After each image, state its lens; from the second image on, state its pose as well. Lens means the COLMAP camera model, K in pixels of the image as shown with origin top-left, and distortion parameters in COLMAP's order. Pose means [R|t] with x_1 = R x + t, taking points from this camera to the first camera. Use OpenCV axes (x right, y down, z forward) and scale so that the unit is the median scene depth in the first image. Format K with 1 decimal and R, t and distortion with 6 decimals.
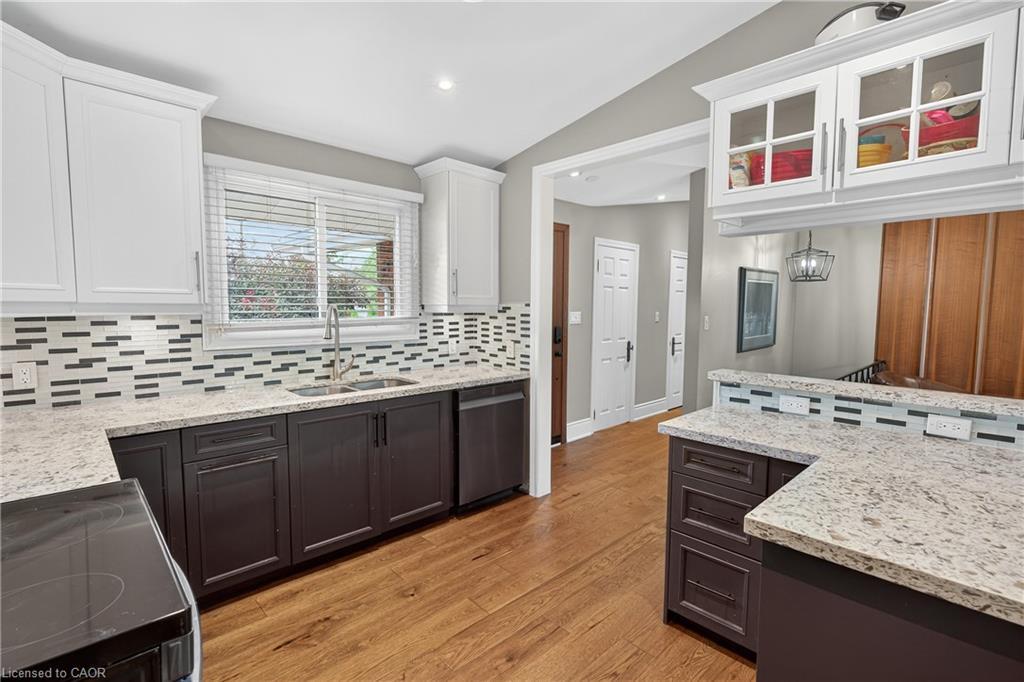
lens RADIAL K [[473.1, 0, 510.9], [0, 473.1, 341.4], [0, 0, 1]] dist [-0.001331, 0.000405]
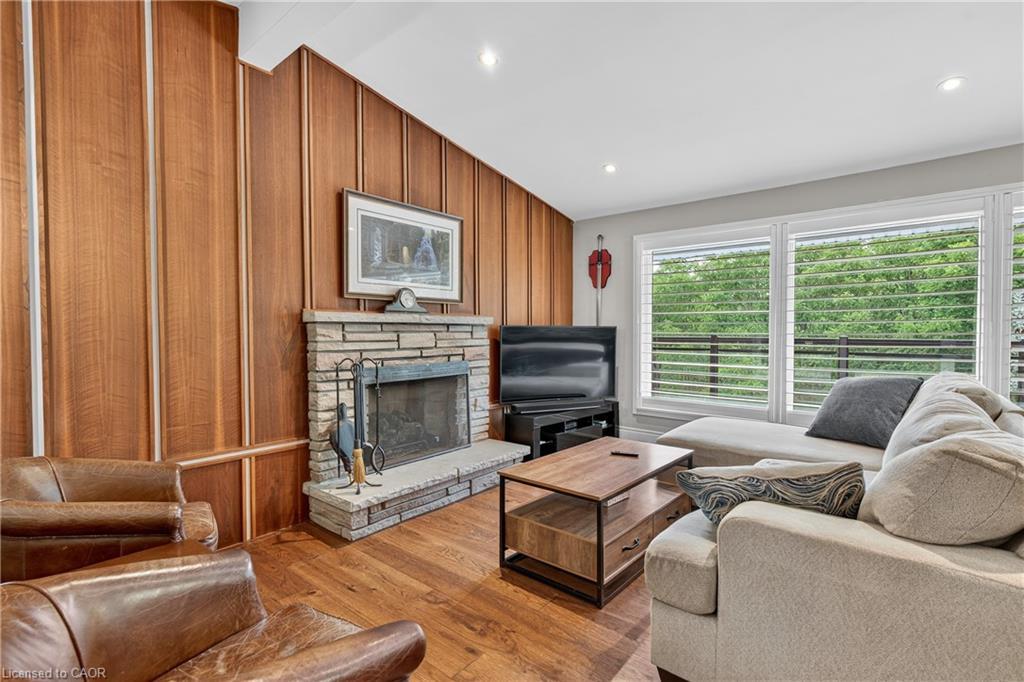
lens RADIAL K [[473.1, 0, 510.9], [0, 473.1, 341.4], [0, 0, 1]] dist [-0.001331, 0.000405]
pose [[-0.102893, -0.026453, 0.994341, 0.768244], [0.081176, 0.996089, 0.034899, -0.006102], [-0.991375, 0.084307, -0.100343, 1.145144]]
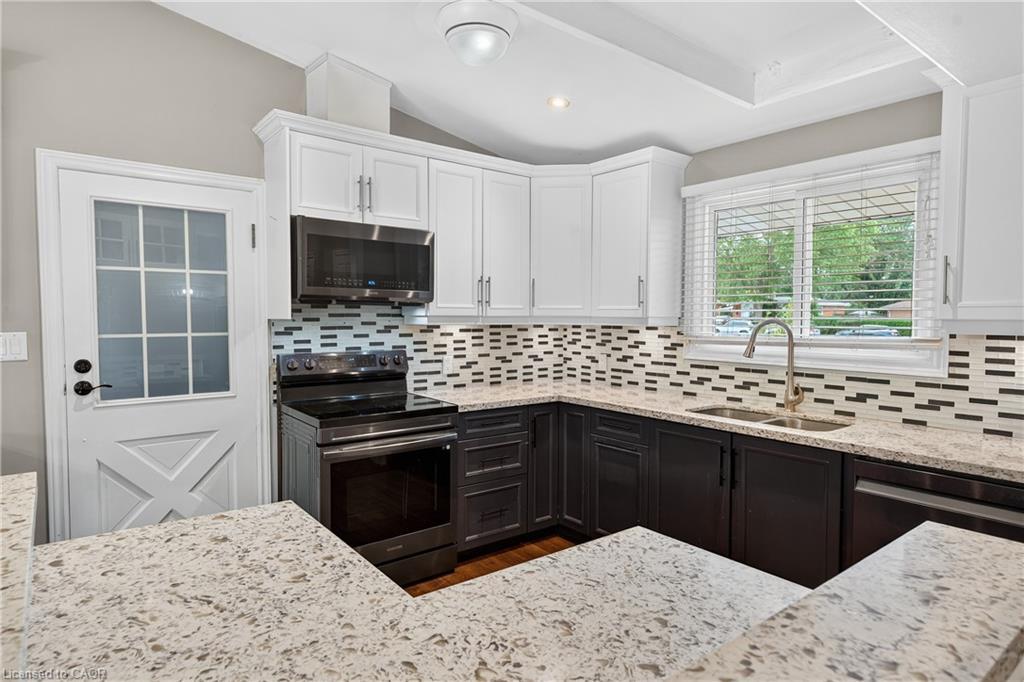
lens RADIAL K [[588.5, 0, 509.8], [0, 588.5, 340.9], [0, 0, 1]] dist [0.005224, 0.001066]
pose [[-0.097333, 0.035792, -0.994608, 0.761022], [-0.084284, 0.995467, 0.044071, -0.047459], [0.991677, 0.088119, -0.093875, 0.673508]]
